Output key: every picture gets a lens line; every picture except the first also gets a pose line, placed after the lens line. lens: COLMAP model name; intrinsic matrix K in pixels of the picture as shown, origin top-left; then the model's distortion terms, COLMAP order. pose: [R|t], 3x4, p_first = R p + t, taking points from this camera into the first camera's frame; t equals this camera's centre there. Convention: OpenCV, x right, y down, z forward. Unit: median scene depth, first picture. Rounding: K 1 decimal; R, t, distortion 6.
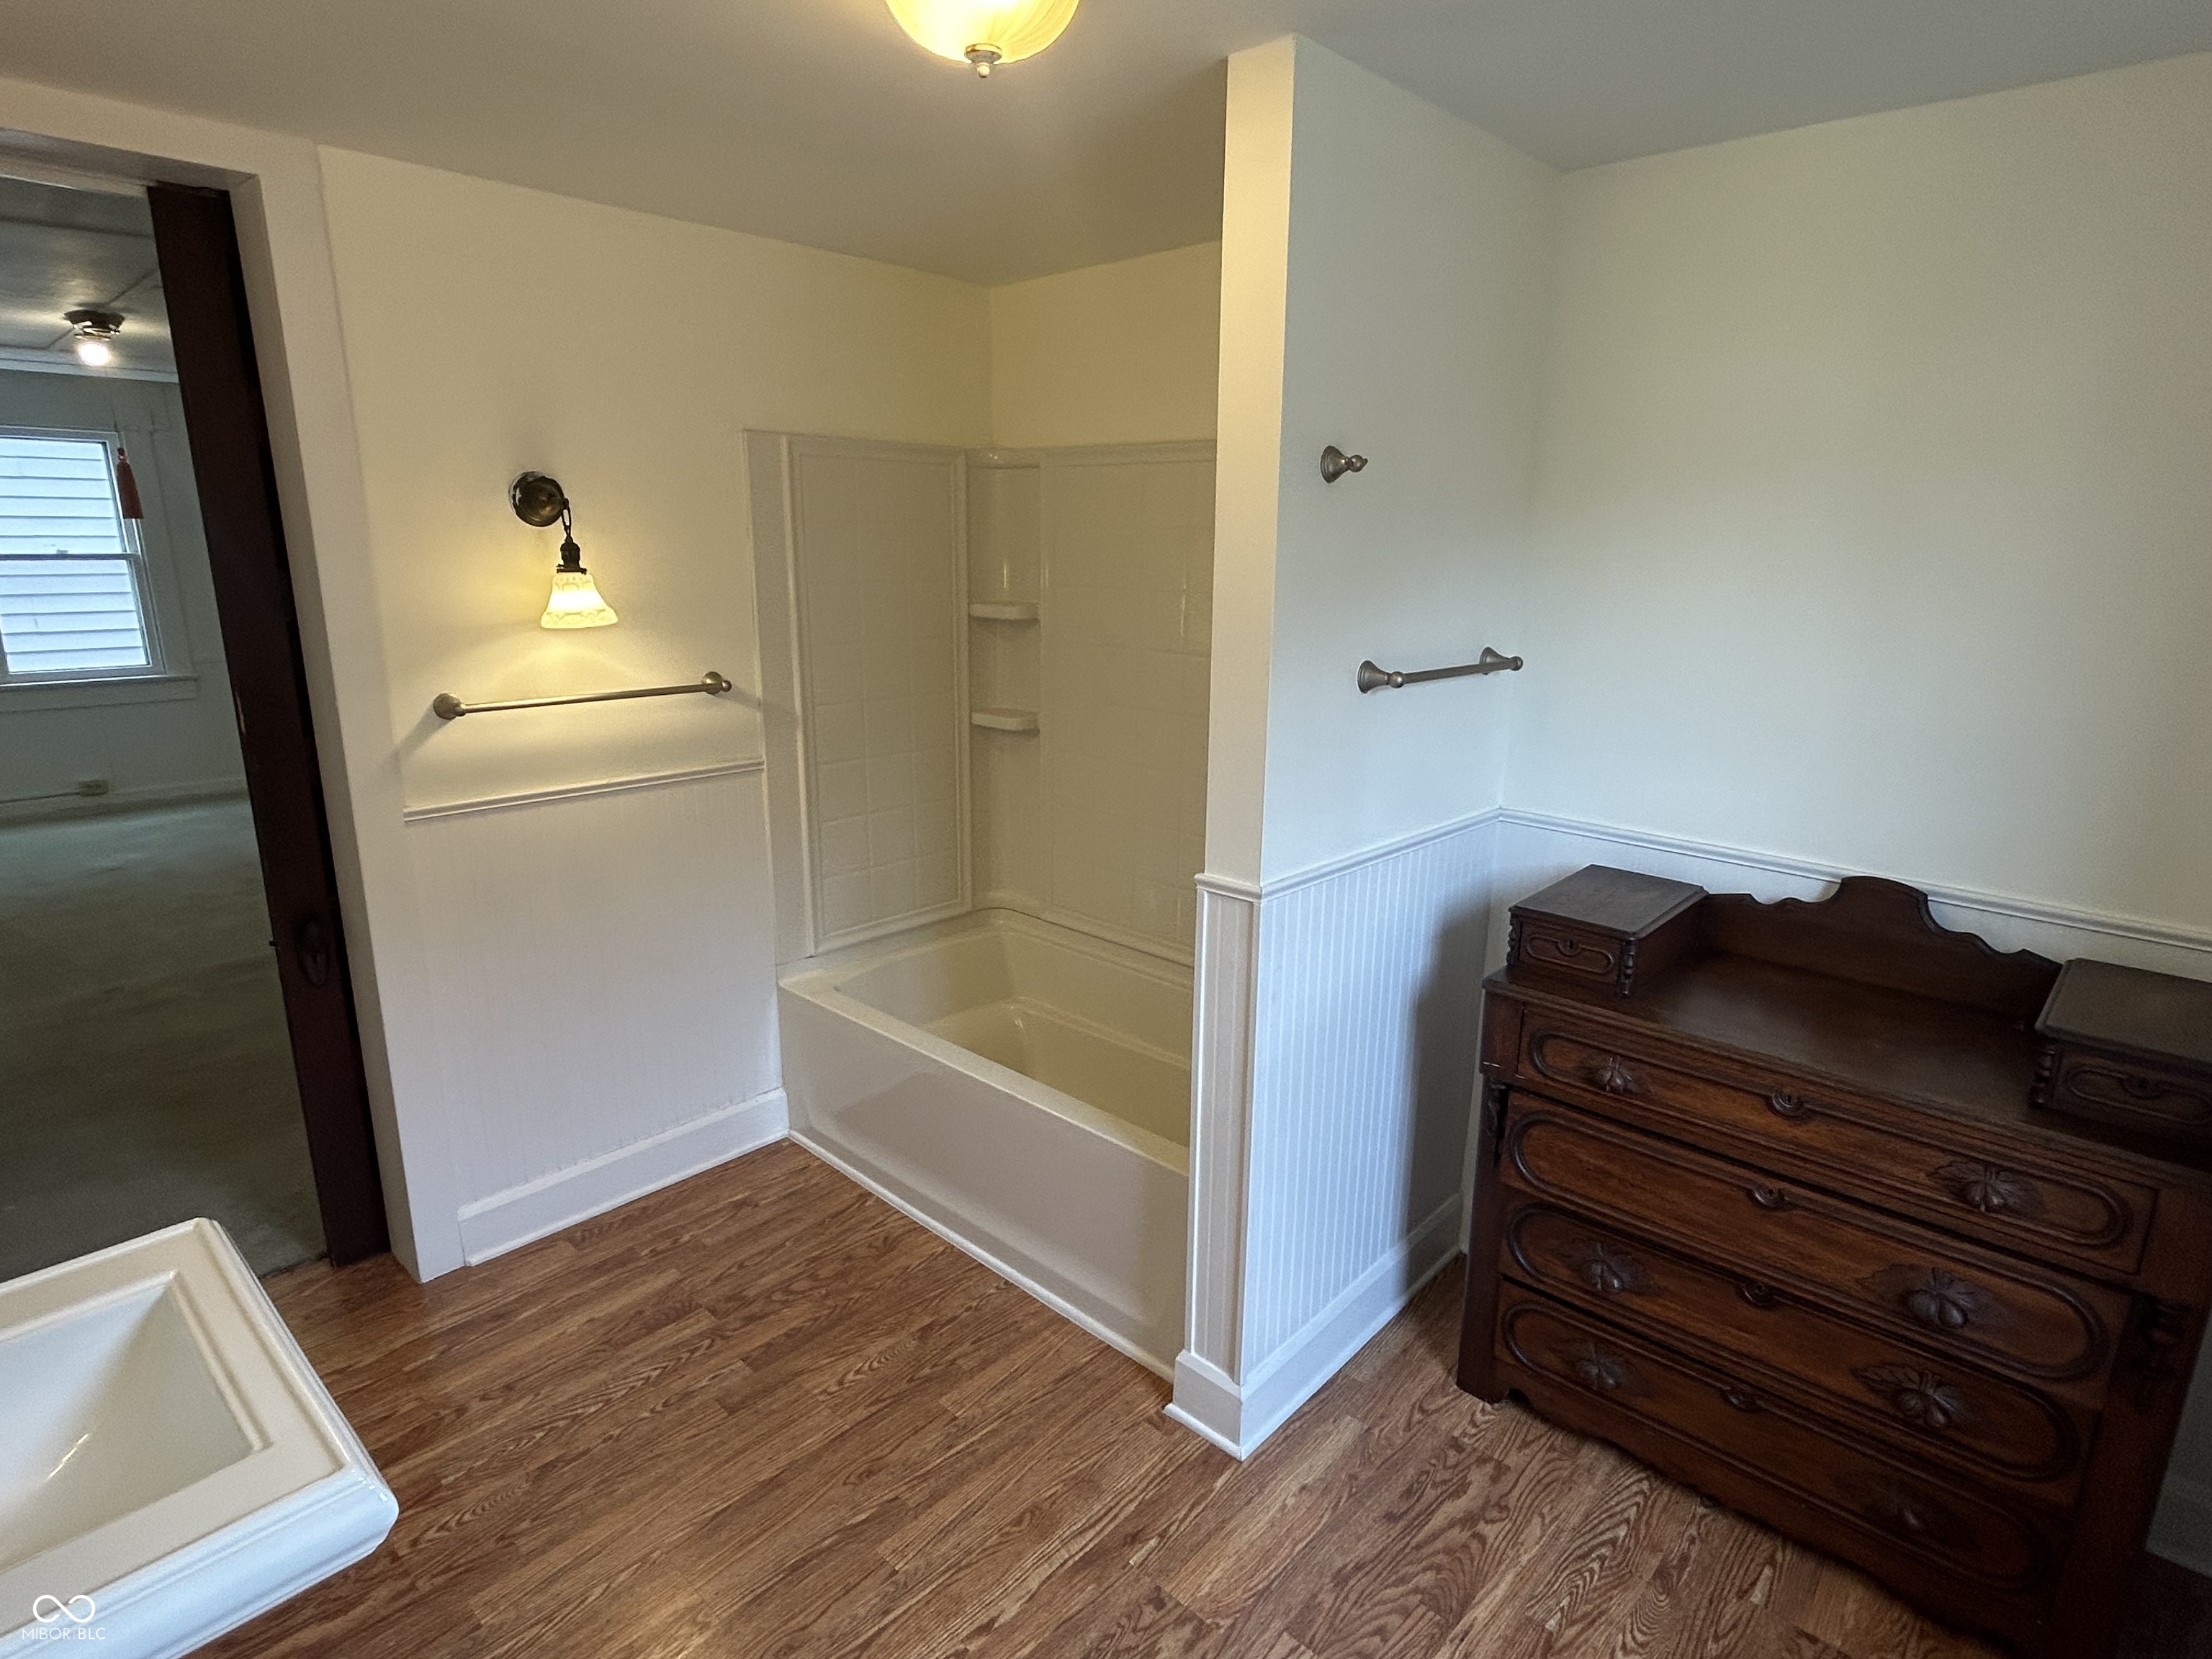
lens RADIAL K [[1190.4, 0, 1106.0], [0, 1190.4, 829.5], [0, 0, 1]] dist [-0.002444, -0.000345]
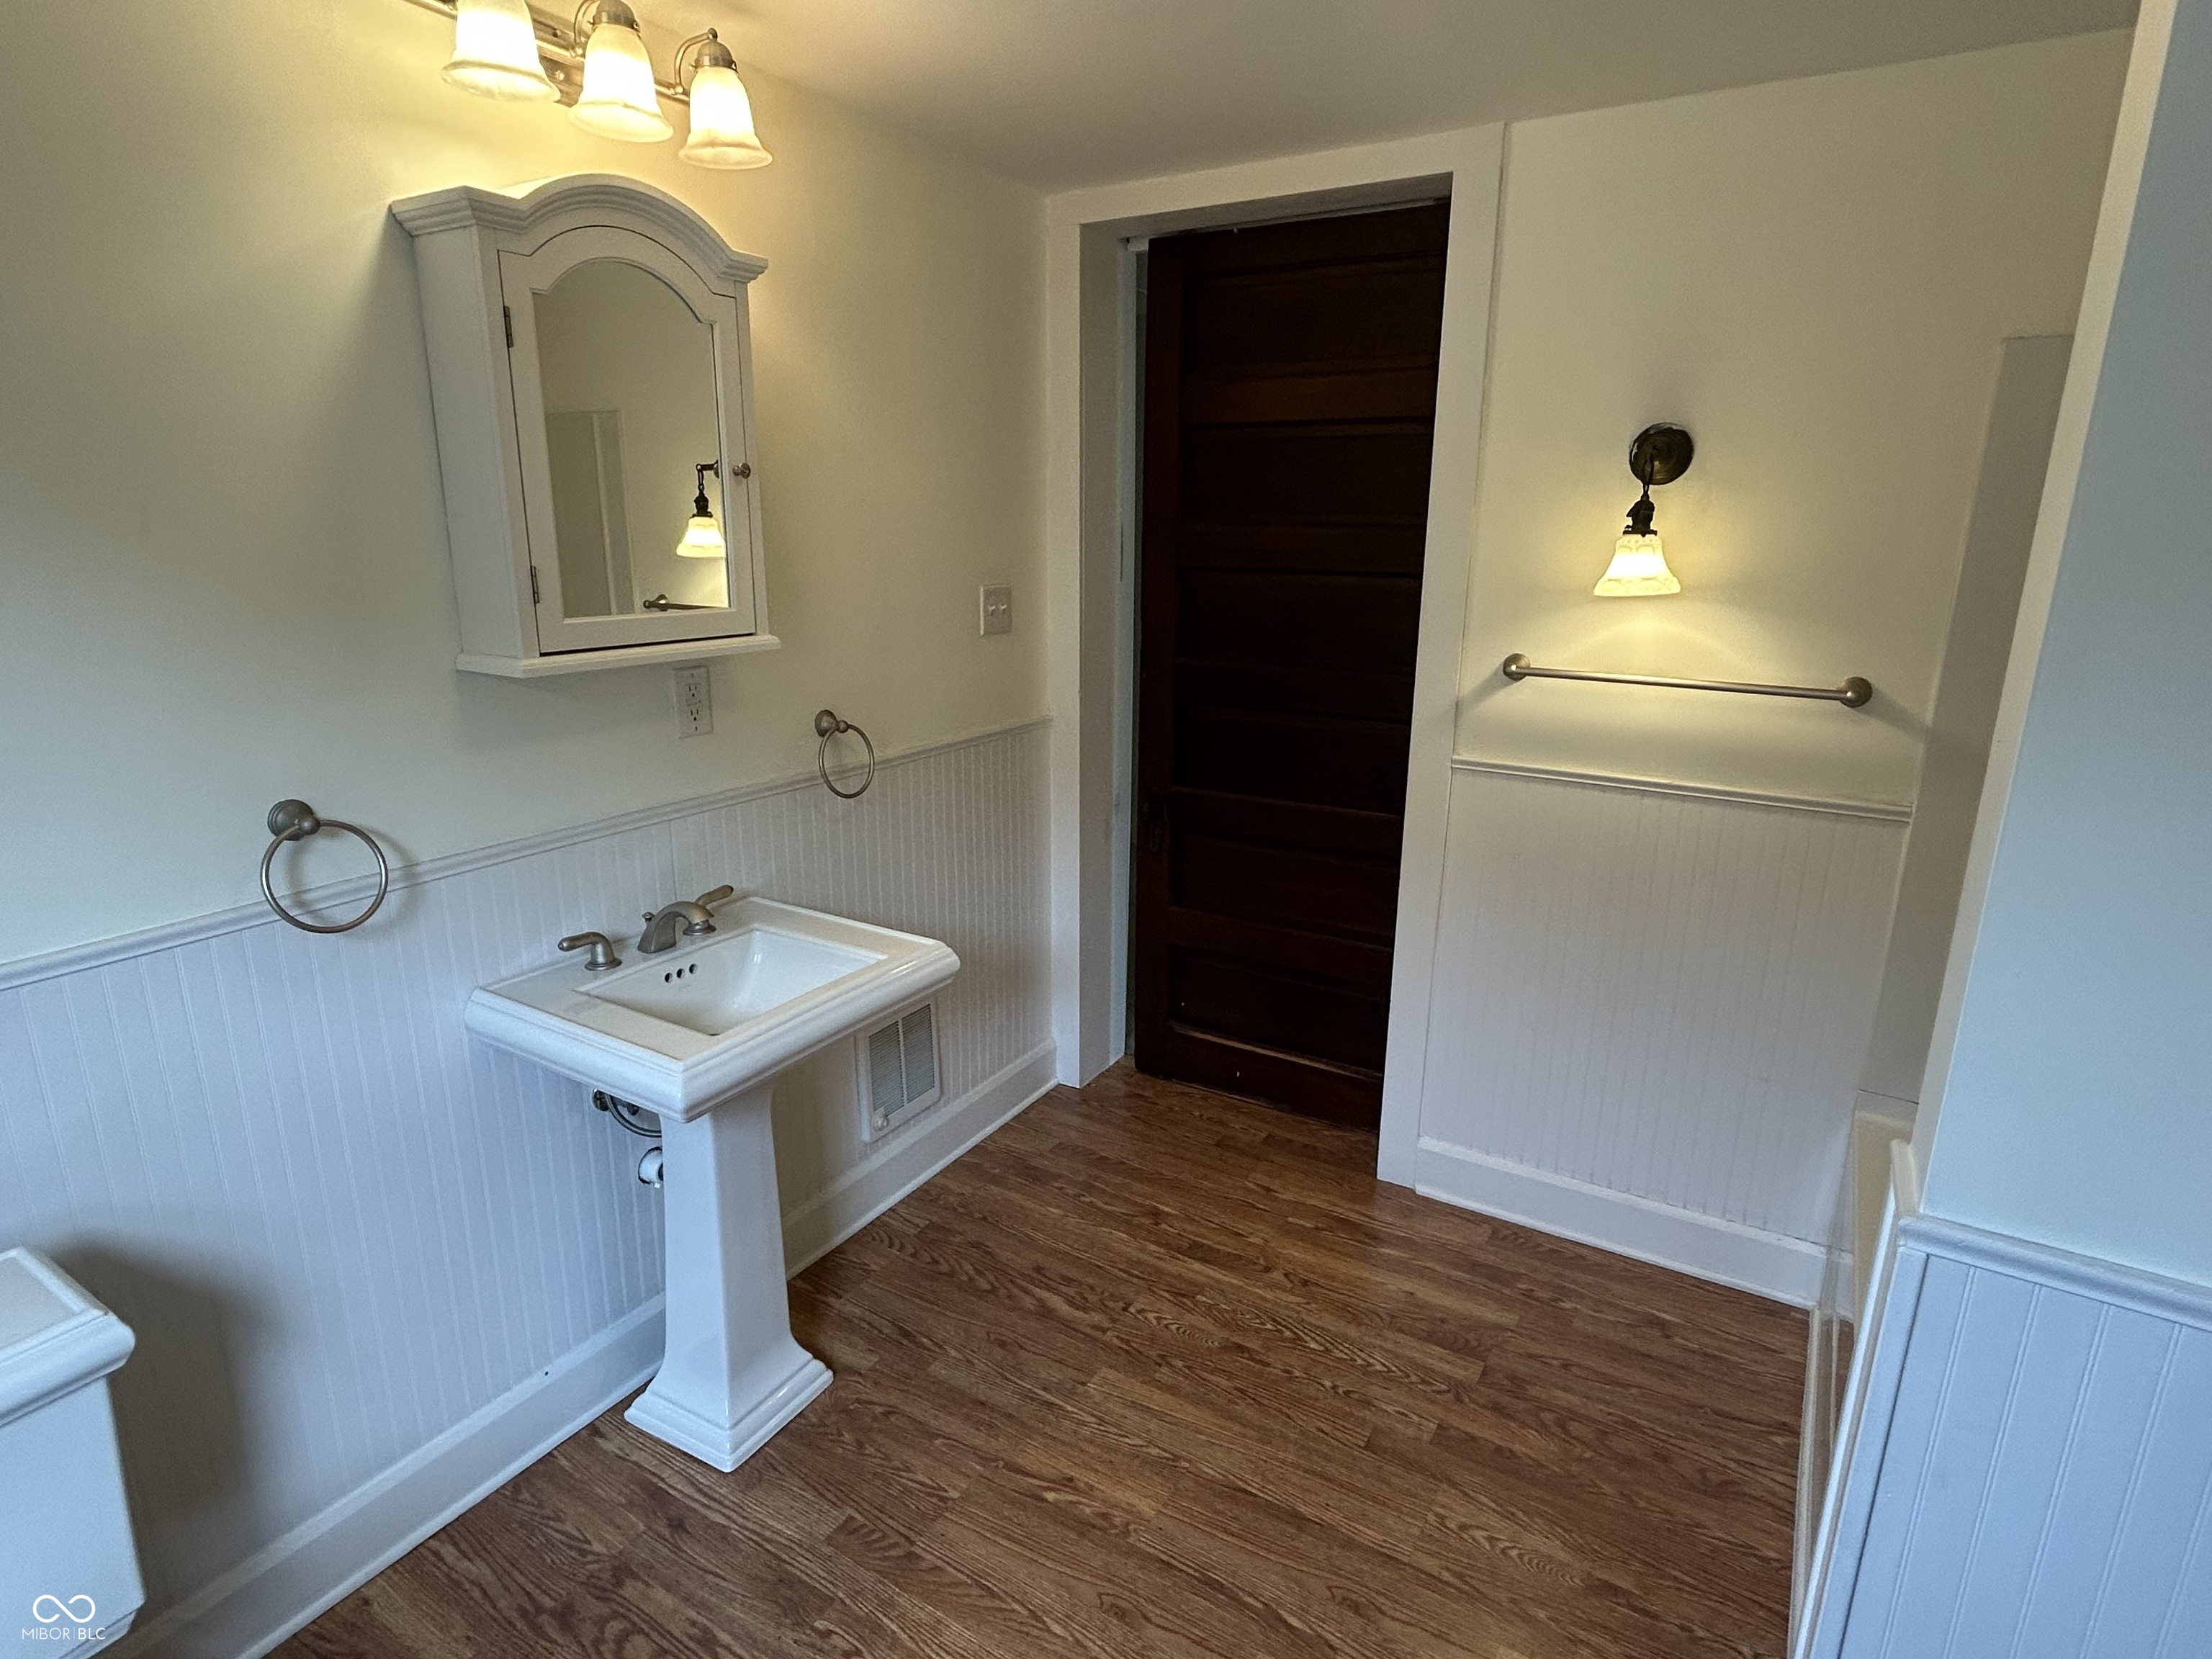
lens RADIAL K [[1190.4, 0, 1106.0], [0, 1190.4, 829.5], [0, 0, 1]] dist [-0.002444, -0.000345]
pose [[0.192420, 0.239998, -0.951512, 0.377917], [-0.245699, 0.950530, 0.190064, -0.080670], [0.950056, 0.197213, 0.241869, 0.464292]]
